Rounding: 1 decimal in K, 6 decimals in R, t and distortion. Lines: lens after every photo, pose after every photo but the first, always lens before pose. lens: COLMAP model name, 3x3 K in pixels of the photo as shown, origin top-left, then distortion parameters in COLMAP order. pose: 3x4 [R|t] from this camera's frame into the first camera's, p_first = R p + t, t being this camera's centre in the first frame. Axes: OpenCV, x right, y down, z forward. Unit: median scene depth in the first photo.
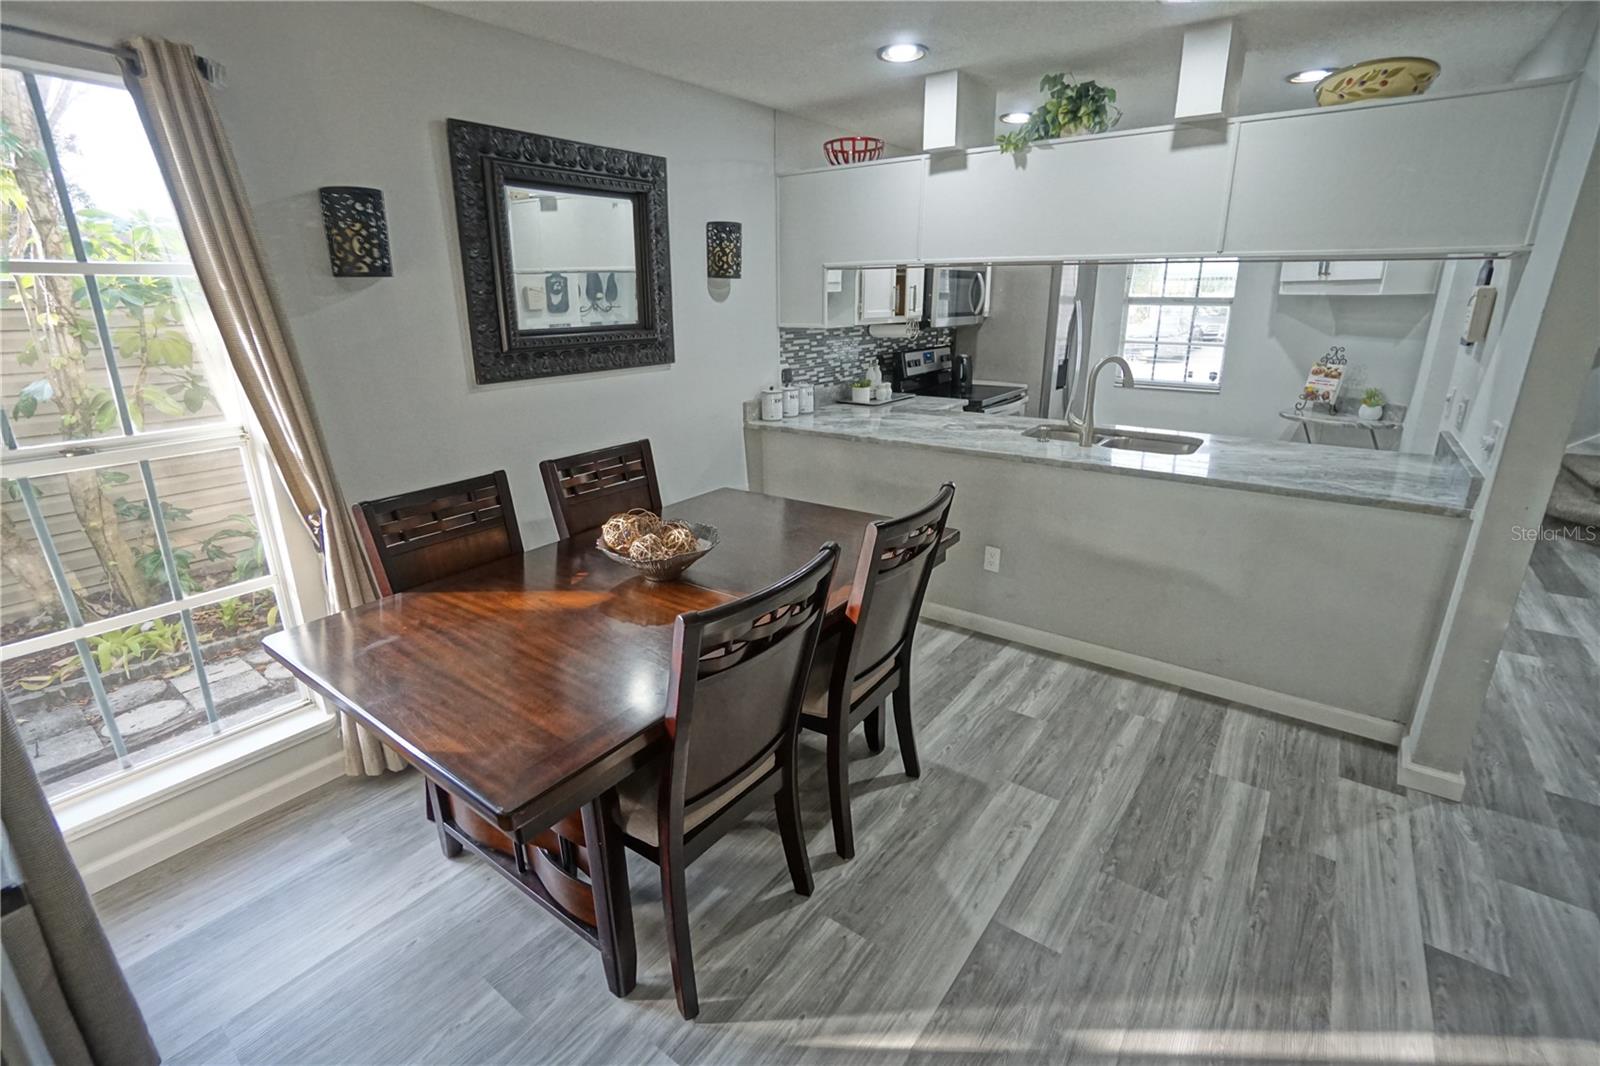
lens RADIAL K [[719.5, 0, 789.8], [0, 719.5, 521.7], [0, 0, 1]] dist [-0.062669, 0.024636]
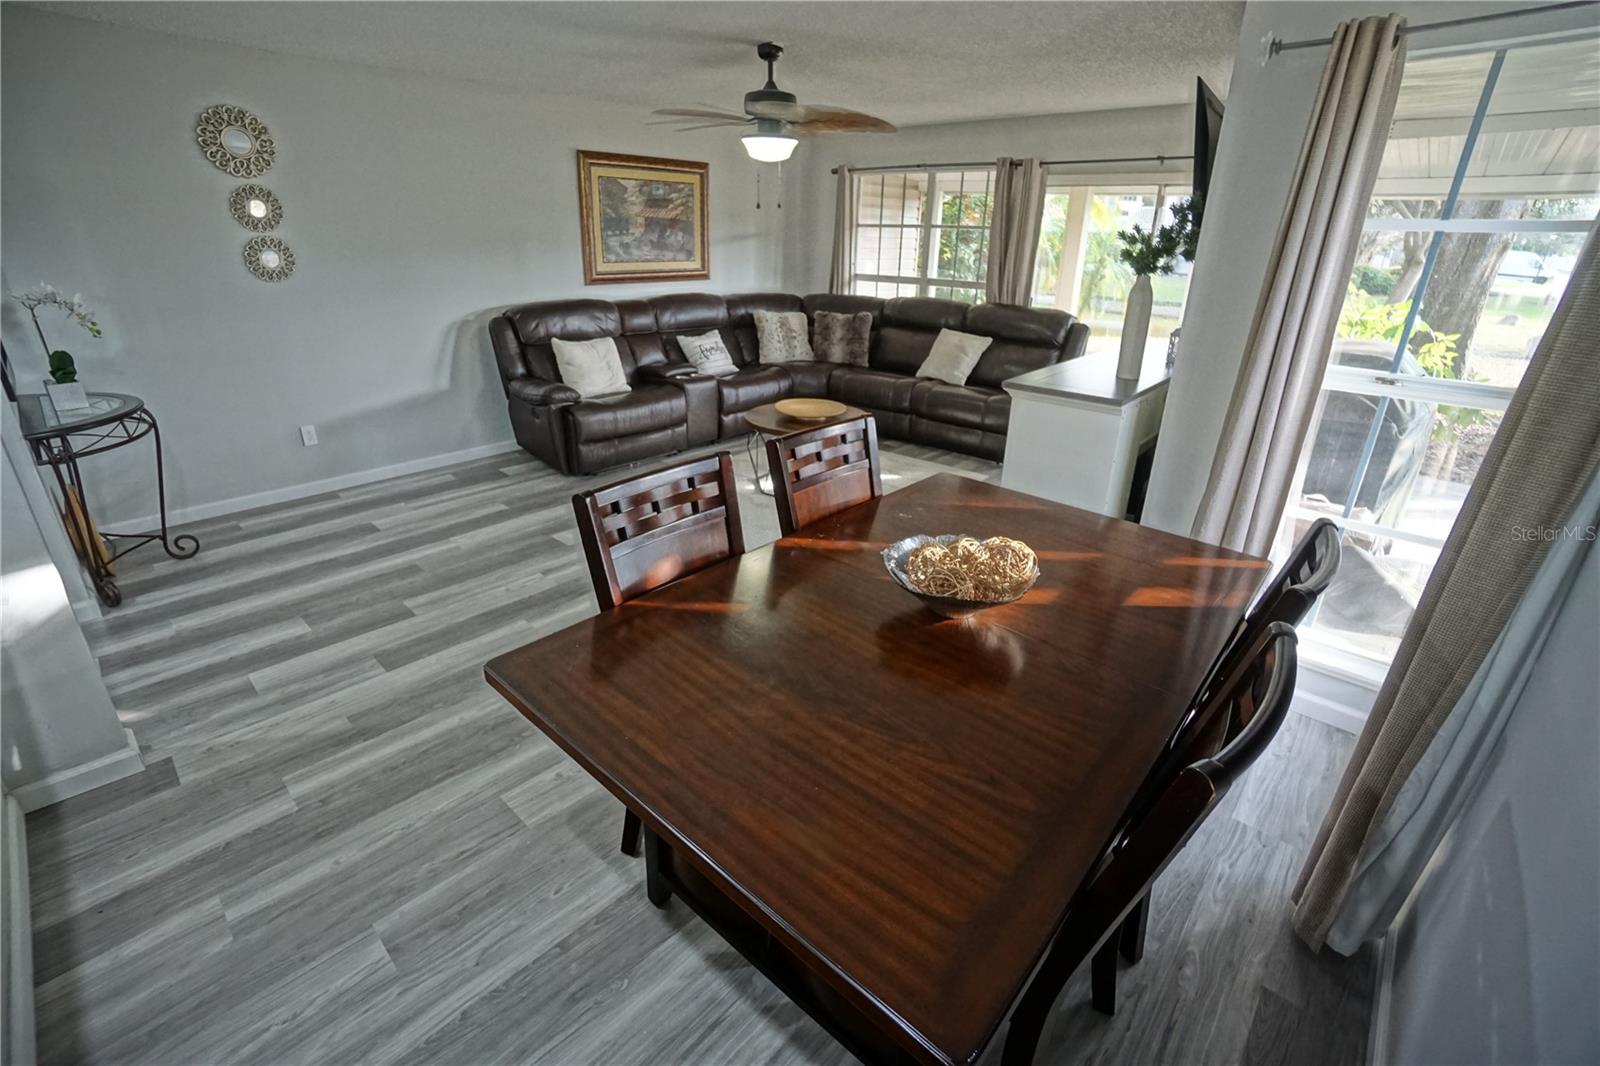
lens RADIAL K [[707.6, 0, 787.8], [0, 707.6, 515.3], [0, 0, 1]] dist [-0.064215, 0.024105]
pose [[-0.995260, -0.042590, 0.087426, -0.034898], [0.022786, 0.771842, 0.635405, -0.269248], [-0.094541, 0.634386, -0.767214, 0.832180]]
